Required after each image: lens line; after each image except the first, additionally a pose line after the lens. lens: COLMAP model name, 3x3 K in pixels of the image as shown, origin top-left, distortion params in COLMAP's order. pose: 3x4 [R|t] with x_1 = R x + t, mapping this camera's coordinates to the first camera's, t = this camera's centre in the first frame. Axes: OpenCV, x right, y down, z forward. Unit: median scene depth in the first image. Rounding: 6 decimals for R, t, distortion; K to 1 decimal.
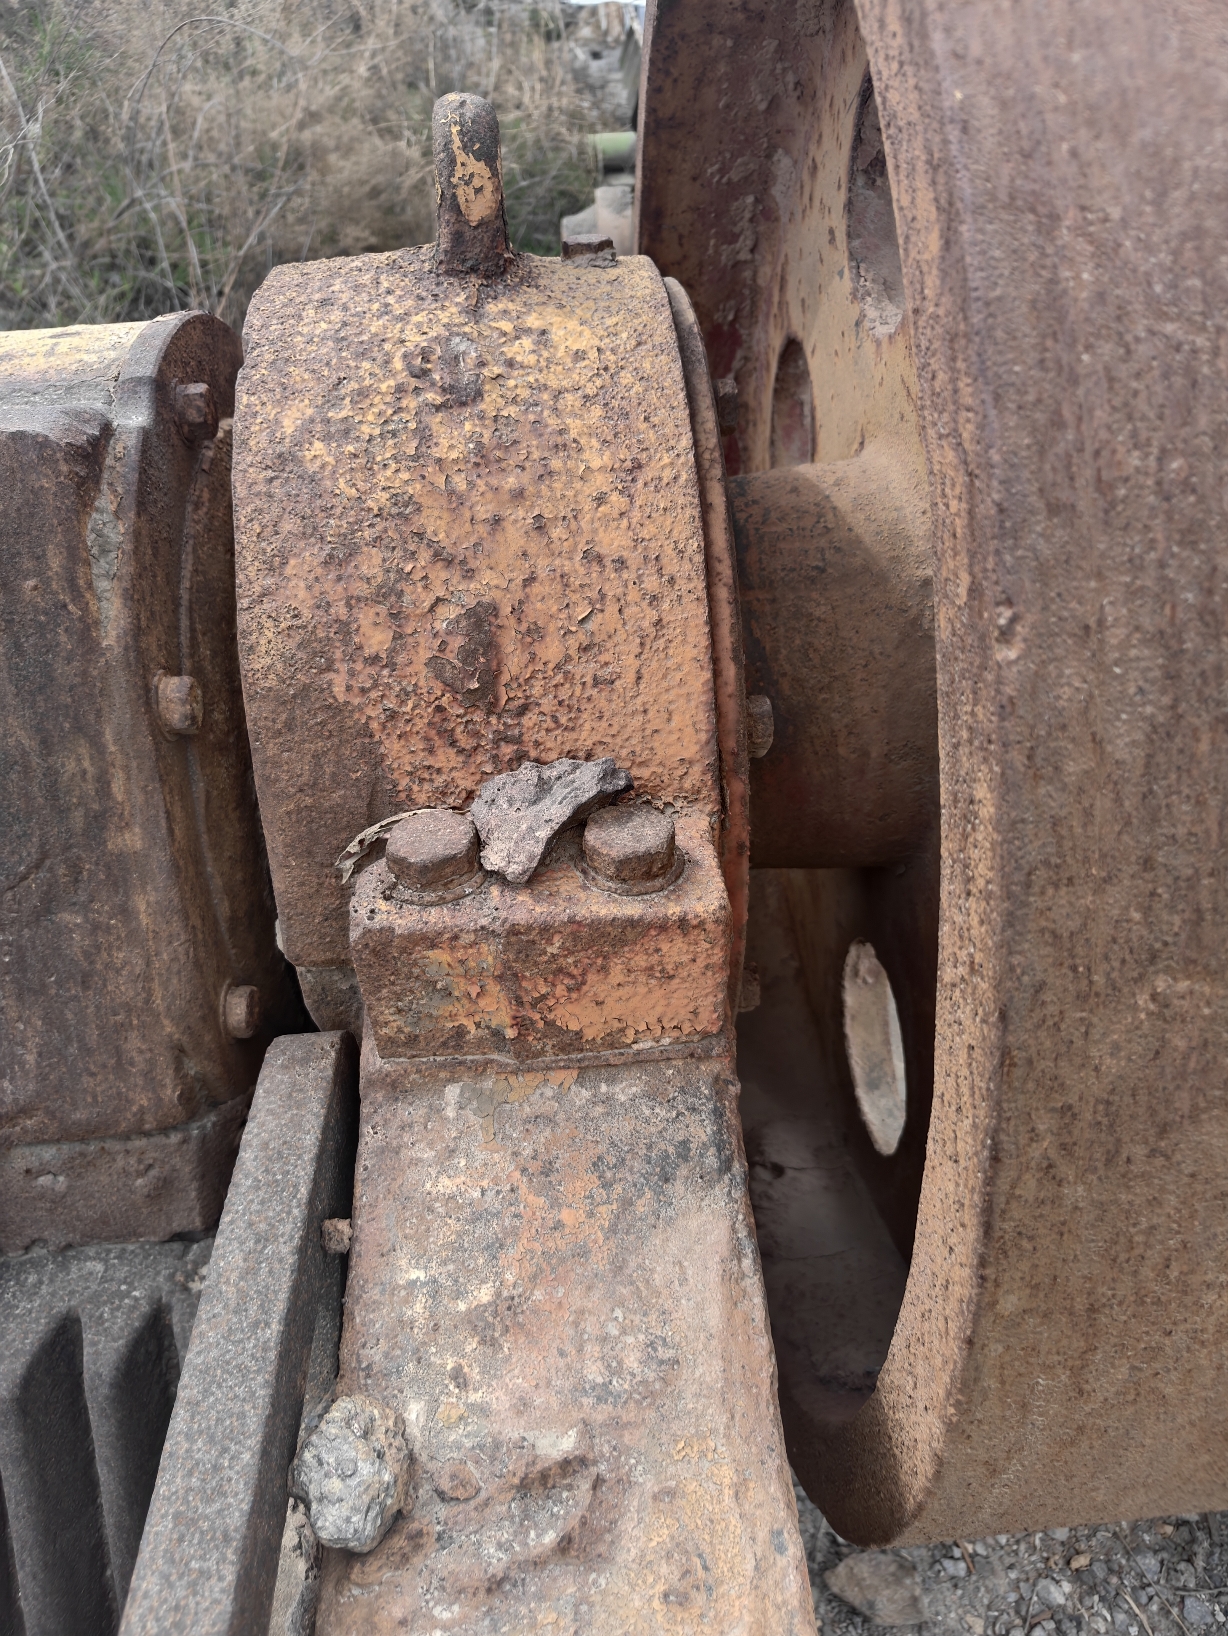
lens RADIAL K [[1085.8, 0, 600.1], [0, 1085.8, 810.0], [0, 0, 1]] dist [-0.001279, -0.000558]
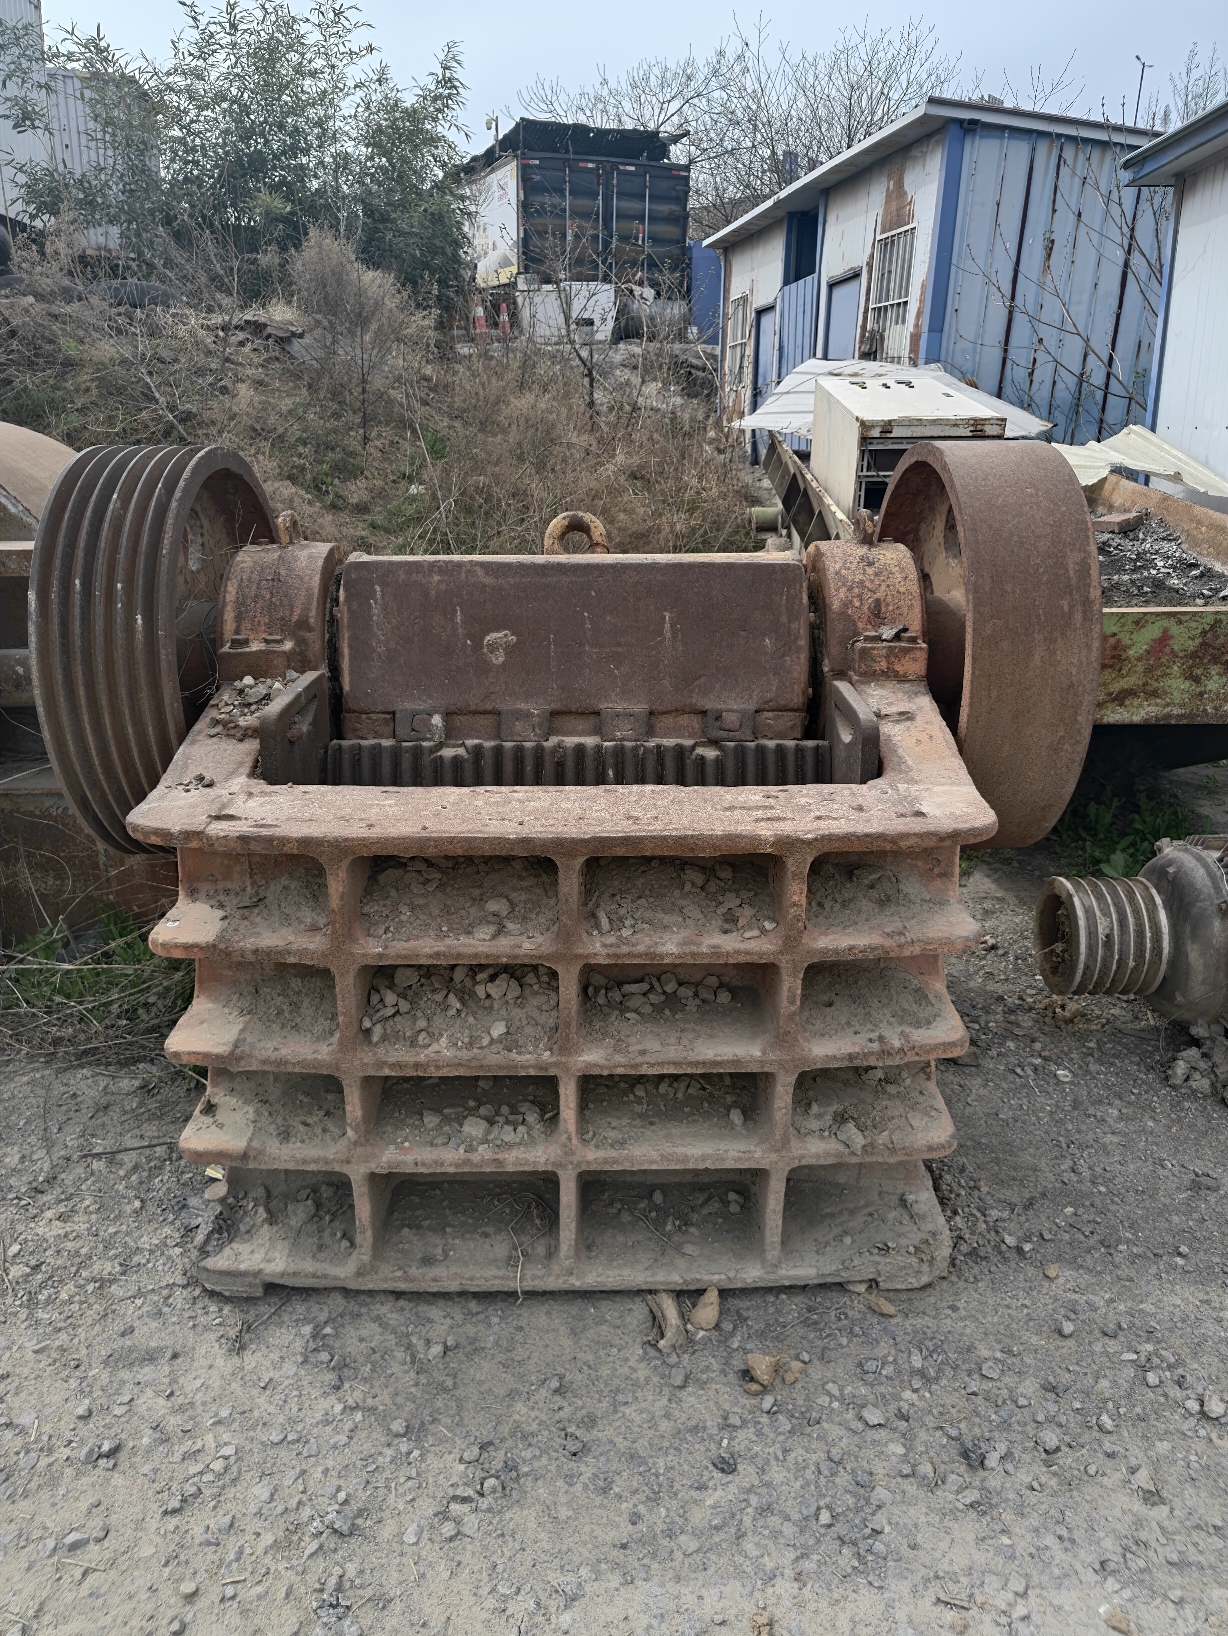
lens RADIAL K [[1119.4, 0, 614.0], [0, 1119.4, 818.0], [0, 0, 1]] dist [0.061541, -0.073055]
pose [[0.997533, 0.051083, -0.048147, -1.034276], [-0.062447, 0.959045, -0.276286, 2.338116], [0.032062, 0.278611, 0.959869, -3.840083]]
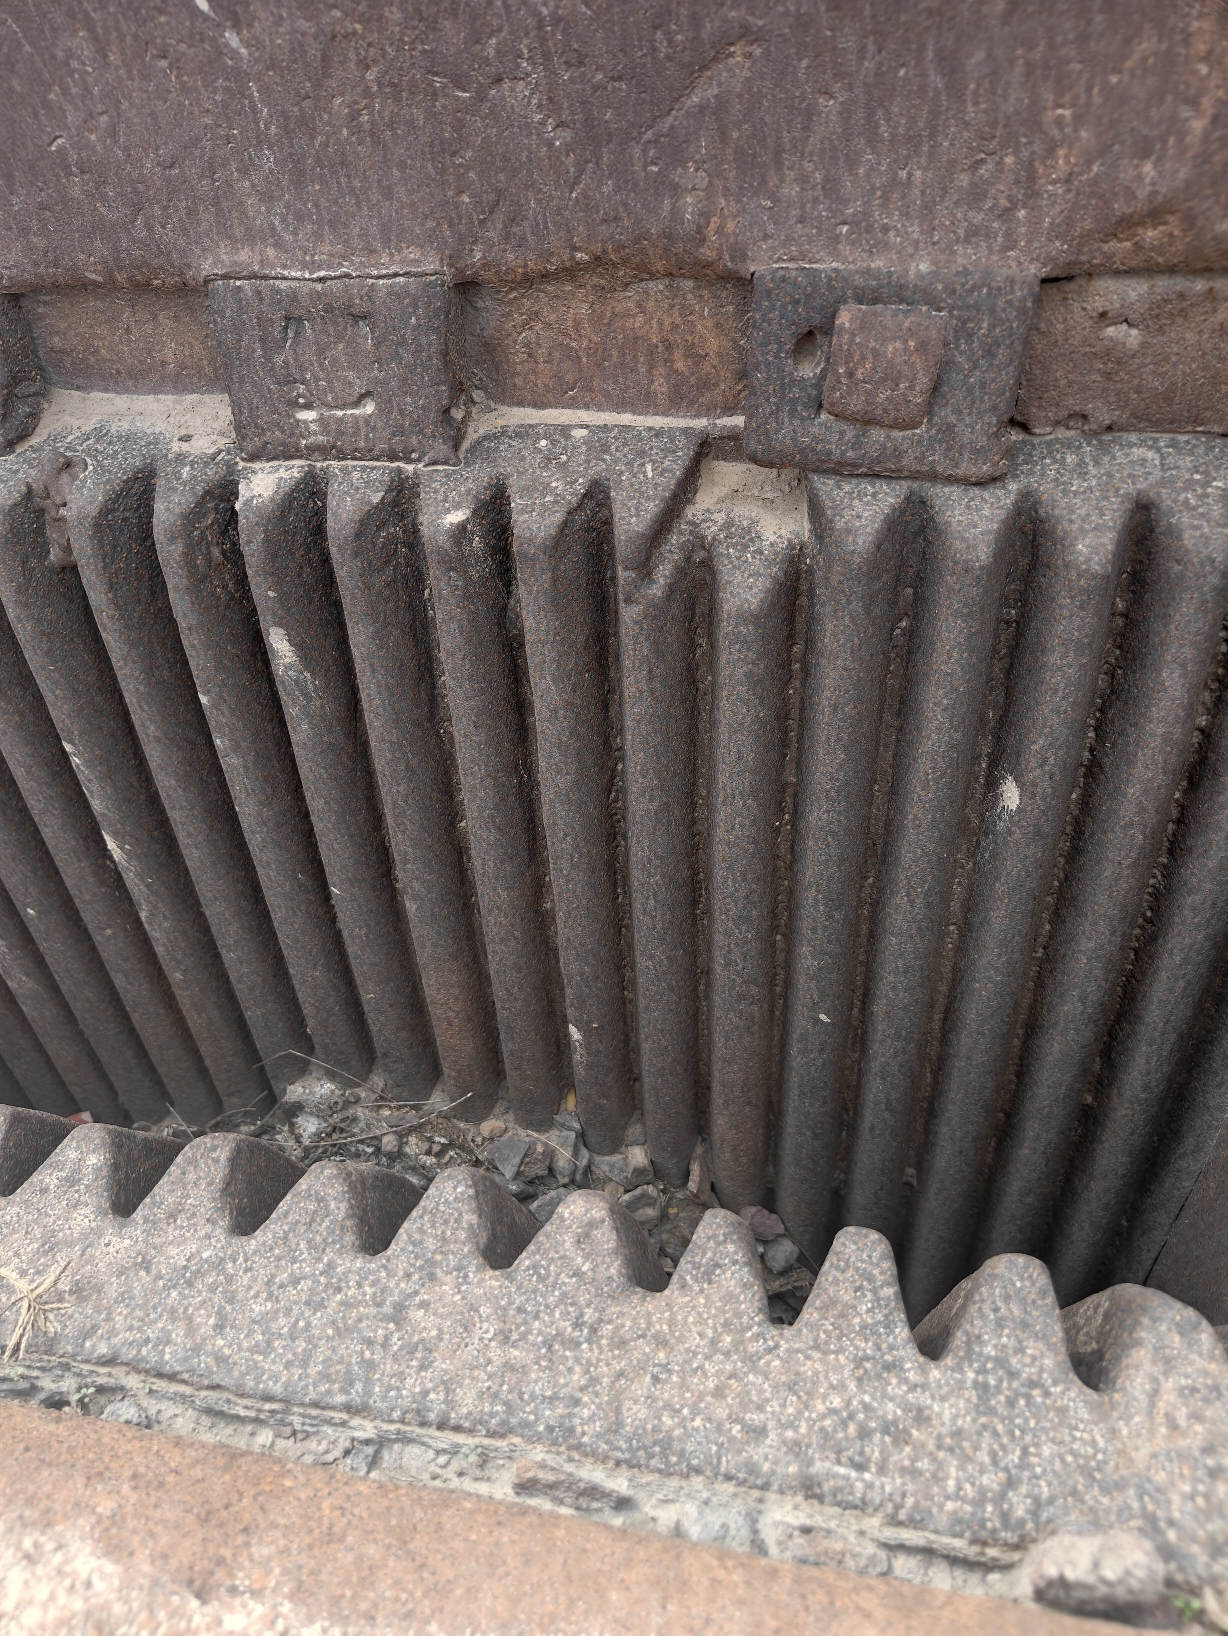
lens RADIAL K [[1085.8, 0, 600.1], [0, 1085.8, 810.0], [0, 0, 1]] dist [-0.001279, -0.000558]
pose [[0.971719, 0.150370, -0.182072, -0.772998], [-0.054158, 0.892403, 0.447978, 0.362068], [0.229844, -0.425449, 0.875309, 0.086036]]
